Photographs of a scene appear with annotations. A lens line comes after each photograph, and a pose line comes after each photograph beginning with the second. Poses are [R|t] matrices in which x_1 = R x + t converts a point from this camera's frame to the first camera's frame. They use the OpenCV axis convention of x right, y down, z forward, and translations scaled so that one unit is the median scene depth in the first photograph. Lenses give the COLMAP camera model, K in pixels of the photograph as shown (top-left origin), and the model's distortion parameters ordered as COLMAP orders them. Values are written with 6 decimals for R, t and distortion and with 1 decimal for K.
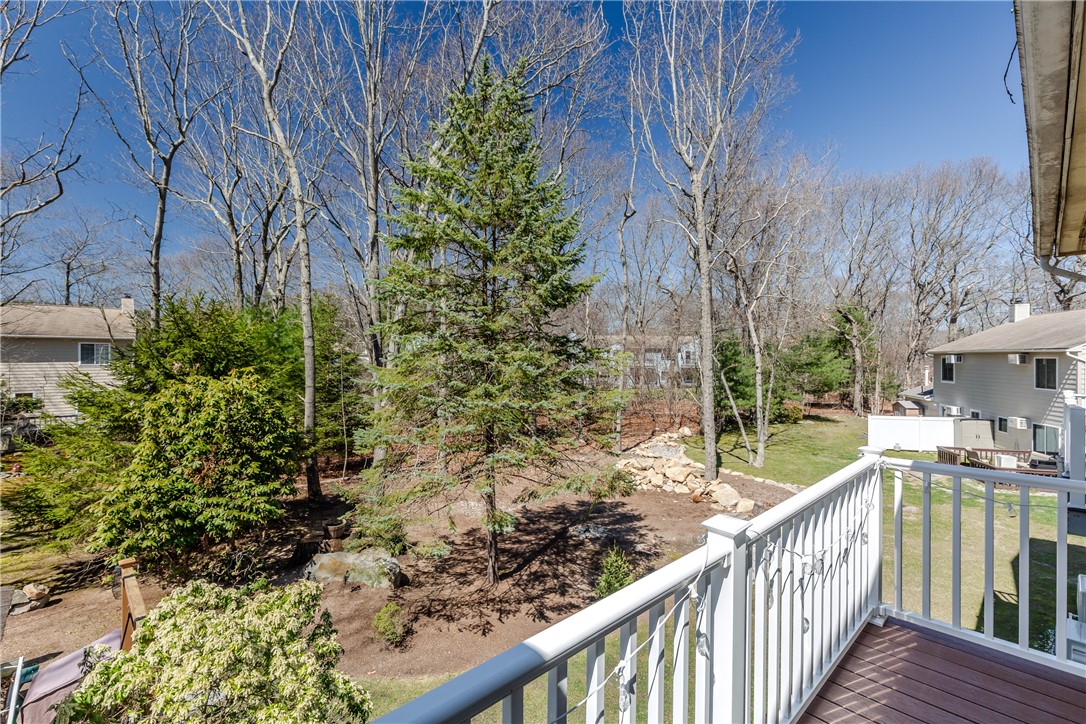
lens RADIAL K [[486.8, 0, 544.0], [0, 486.8, 362.5], [0, 0, 1]] dist [0.003213, -0.002413]
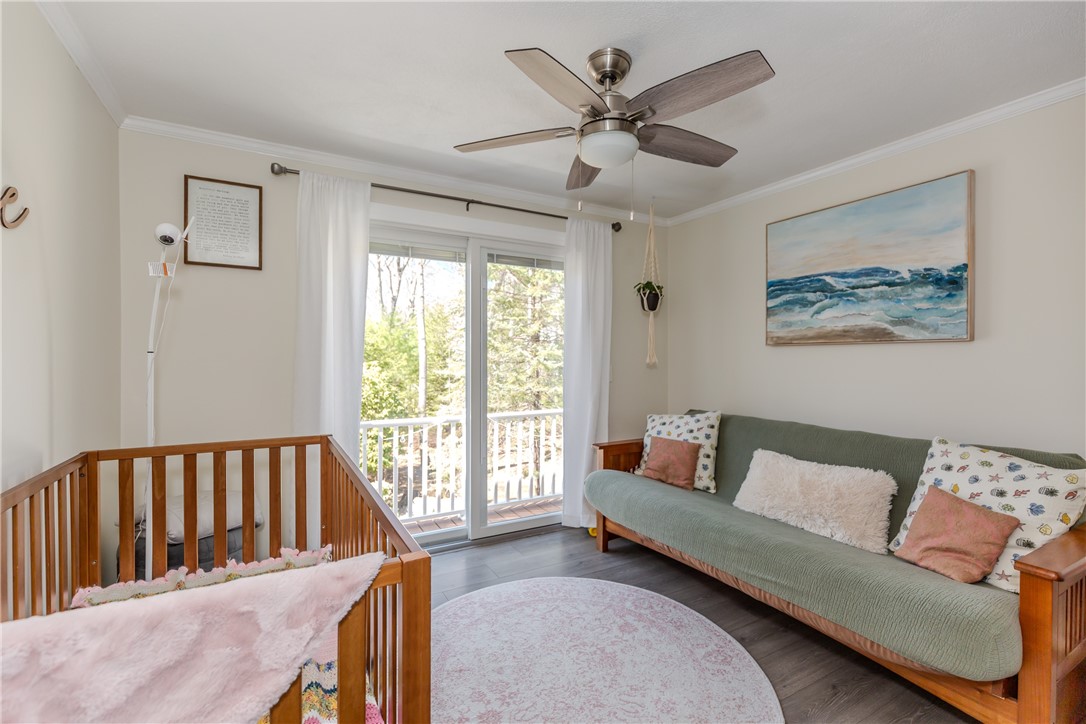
lens RADIAL K [[486.8, 0, 542.8], [0, 486.8, 361.2], [0, 0, 1]] dist [0.003213, -0.002413]
pose [[0.968161, 0.003516, -0.250304, 0.197357], [-0.003625, 0.999993, 0.000026, 0.005972], [0.250303, 0.000883, 0.968167, -0.217035]]
